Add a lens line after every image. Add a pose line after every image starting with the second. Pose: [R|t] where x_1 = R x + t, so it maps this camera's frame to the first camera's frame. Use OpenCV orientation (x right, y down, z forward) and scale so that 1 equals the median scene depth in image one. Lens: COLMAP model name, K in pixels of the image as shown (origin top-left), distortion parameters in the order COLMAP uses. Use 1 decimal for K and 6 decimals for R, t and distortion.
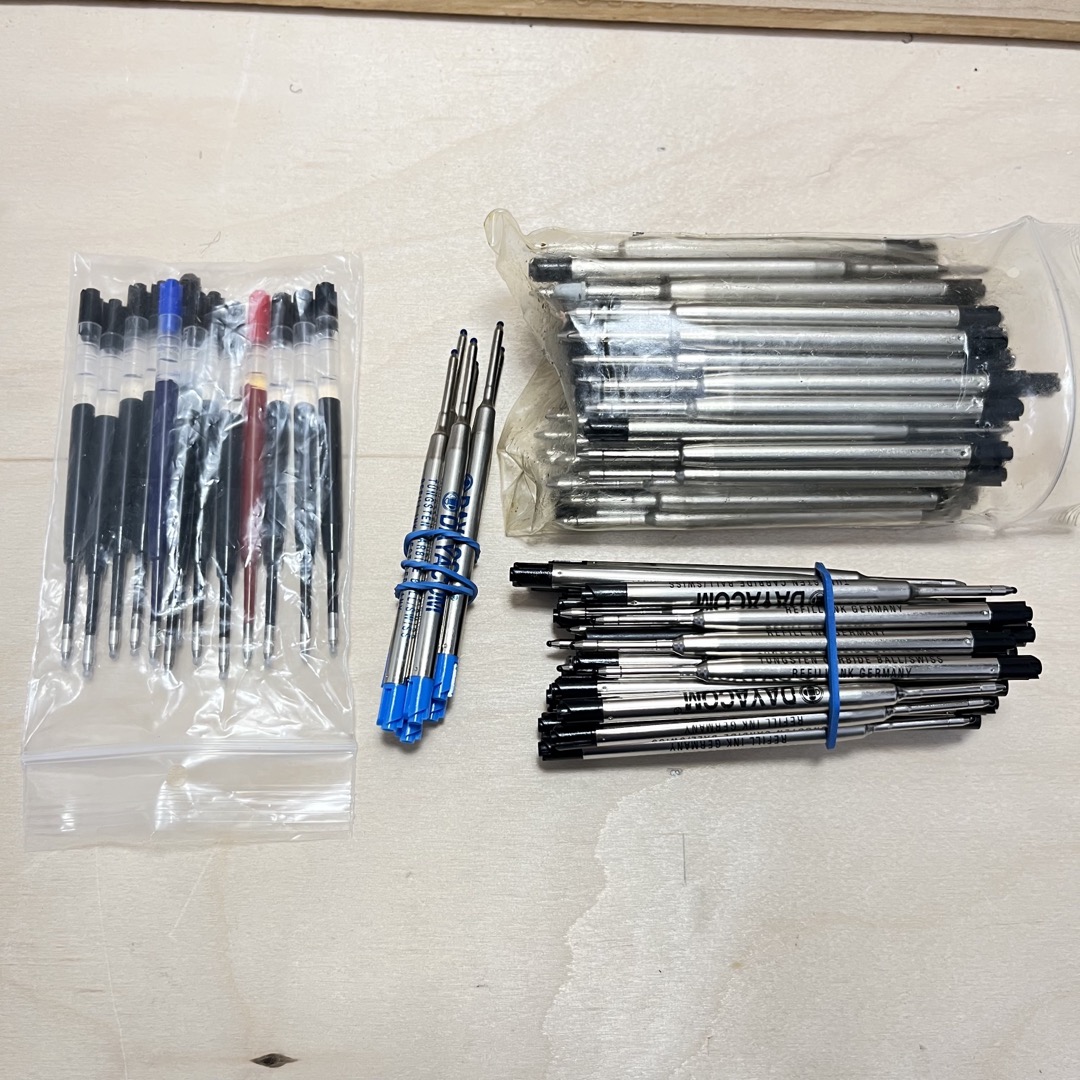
lens RADIAL K [[1131.9, 0, 545.1], [0, 1131.9, 540.4], [0, 0, 1]] dist [-0.000102, 0.000000]
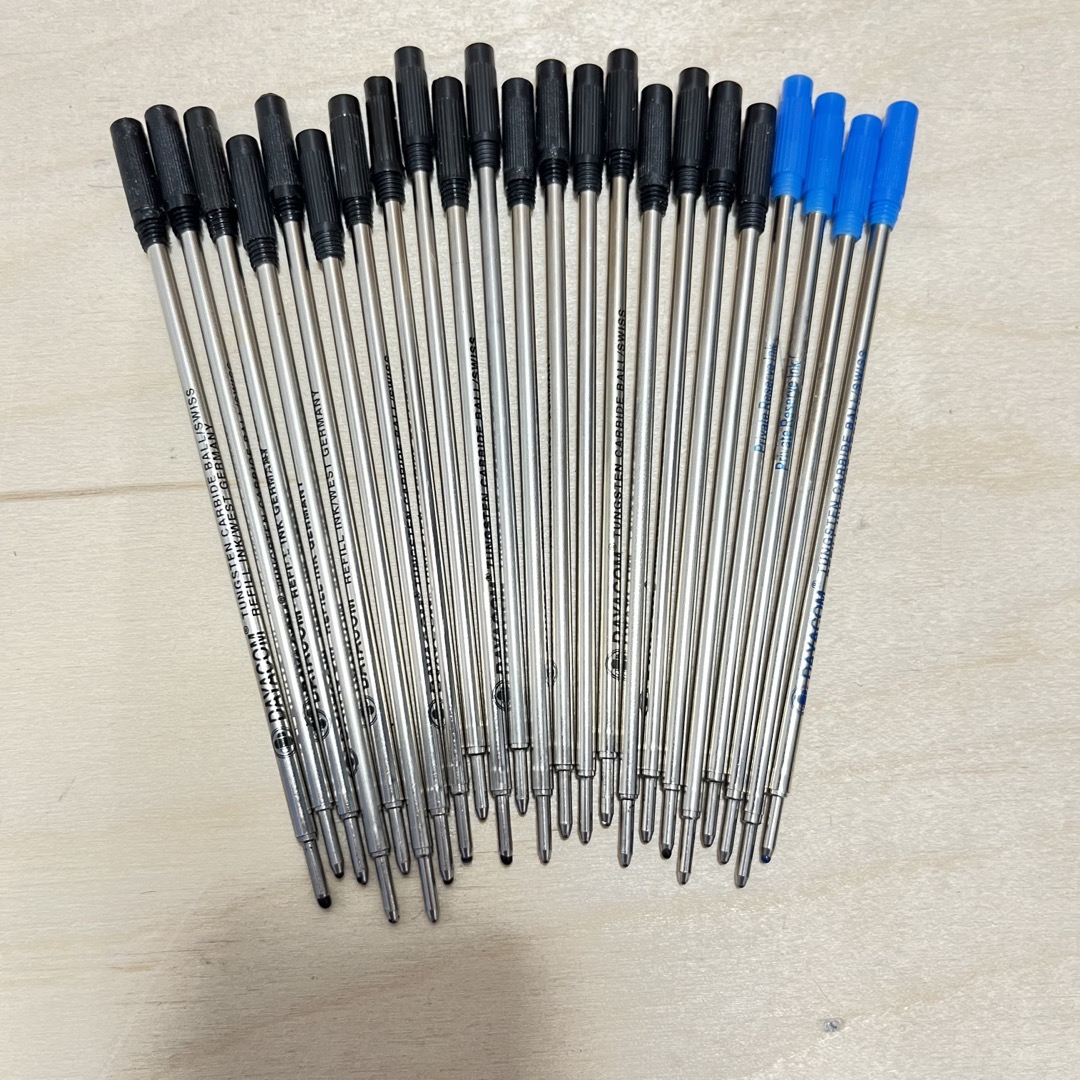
lens RADIAL K [[1131.9, 0, 540.3], [0, 1131.9, 541.6], [0, 0, 1]] dist [-0.000102, 0.000000]
pose [[0.998622, -0.052455, -0.001605, -0.019217], [0.052262, 0.991227, 0.121398, -0.119107], [-0.004777, -0.121315, 0.992603, 0.477089]]
